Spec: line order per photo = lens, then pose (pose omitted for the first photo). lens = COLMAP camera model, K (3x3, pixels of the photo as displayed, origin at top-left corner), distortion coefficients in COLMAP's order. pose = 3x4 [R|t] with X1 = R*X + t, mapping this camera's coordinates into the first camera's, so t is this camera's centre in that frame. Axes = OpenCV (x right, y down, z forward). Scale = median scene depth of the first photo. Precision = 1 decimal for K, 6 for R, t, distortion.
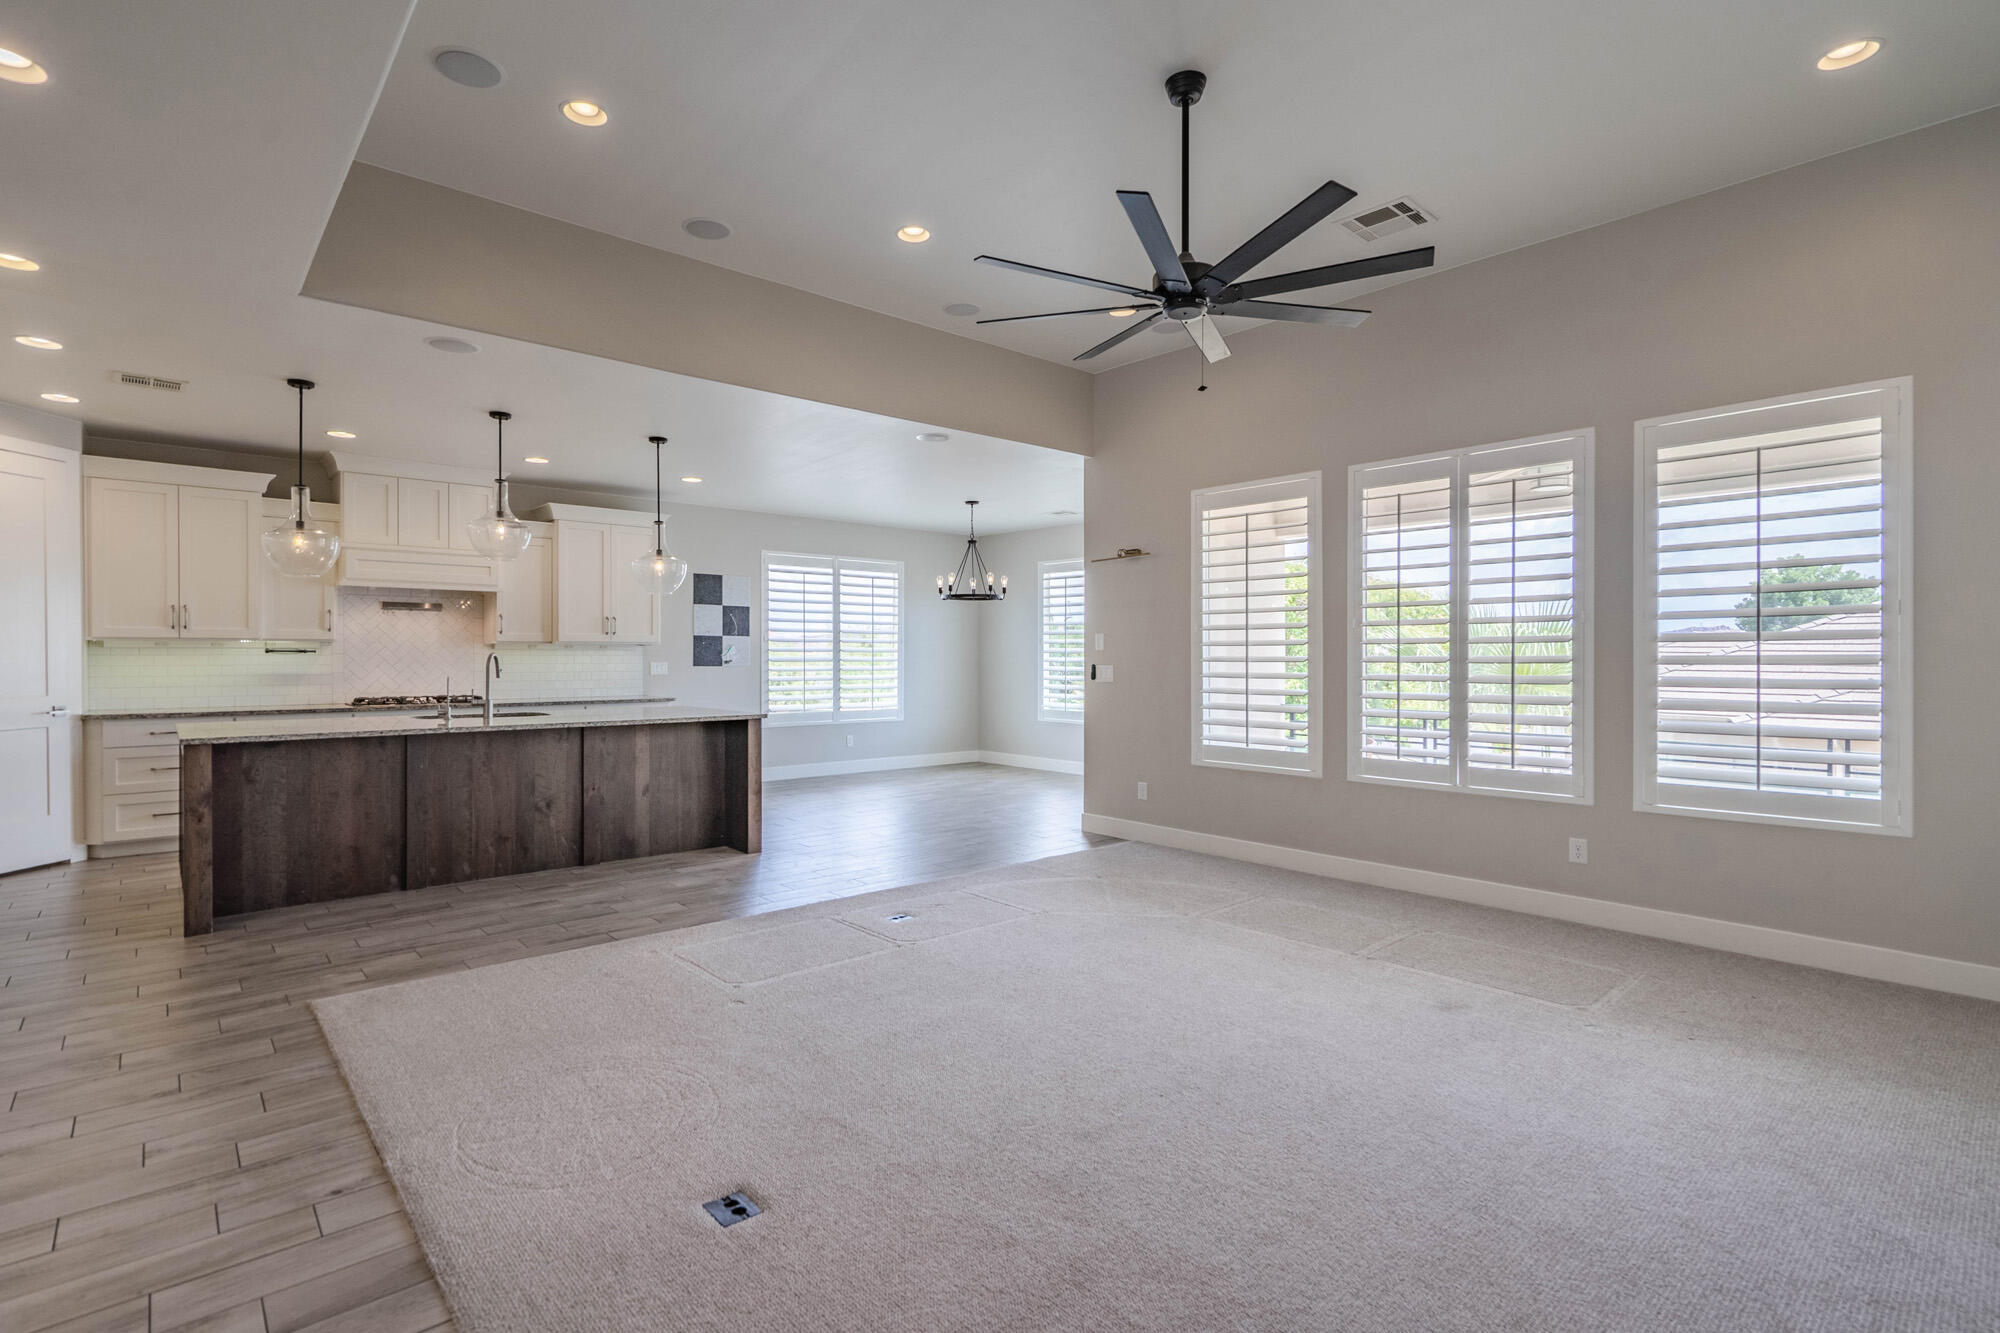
lens RADIAL K [[932.1, 0, 1001.6], [0, 932.1, 672.3], [0, 0, 1]] dist [-0.004248, -0.000522]
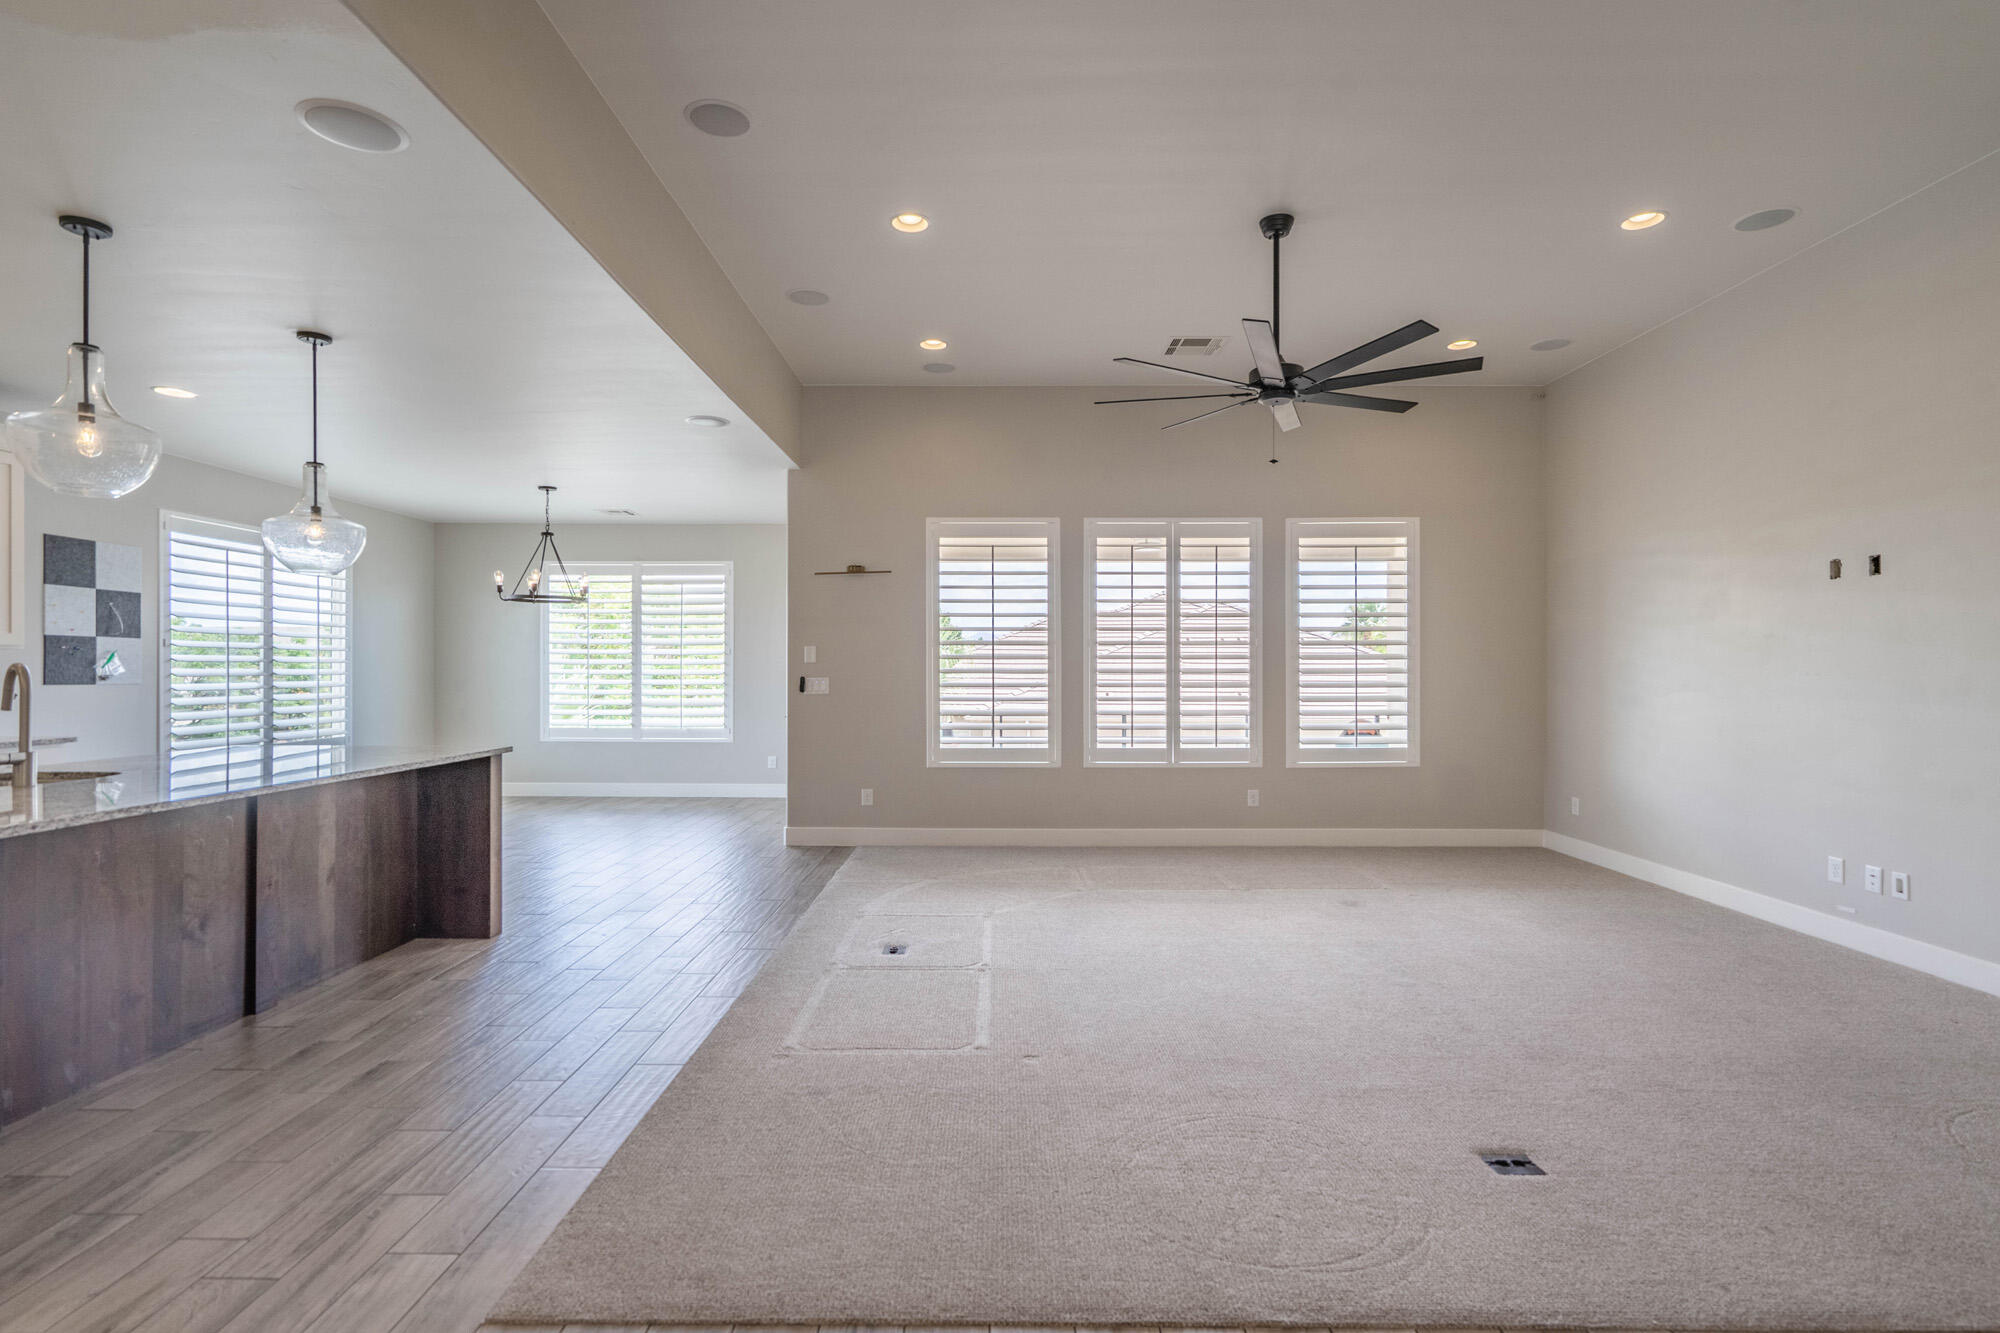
lens RADIAL K [[865.8, 0, 993.7], [0, 865.8, 676.0], [0, 0, 1]] dist [0.001956, -0.000523]
pose [[0.690893, -0.007291, 0.722920, -0.534717], [0.012692, 0.999917, -0.002045, -0.005758], [-0.722846, 0.010588, 0.690928, 0.264224]]
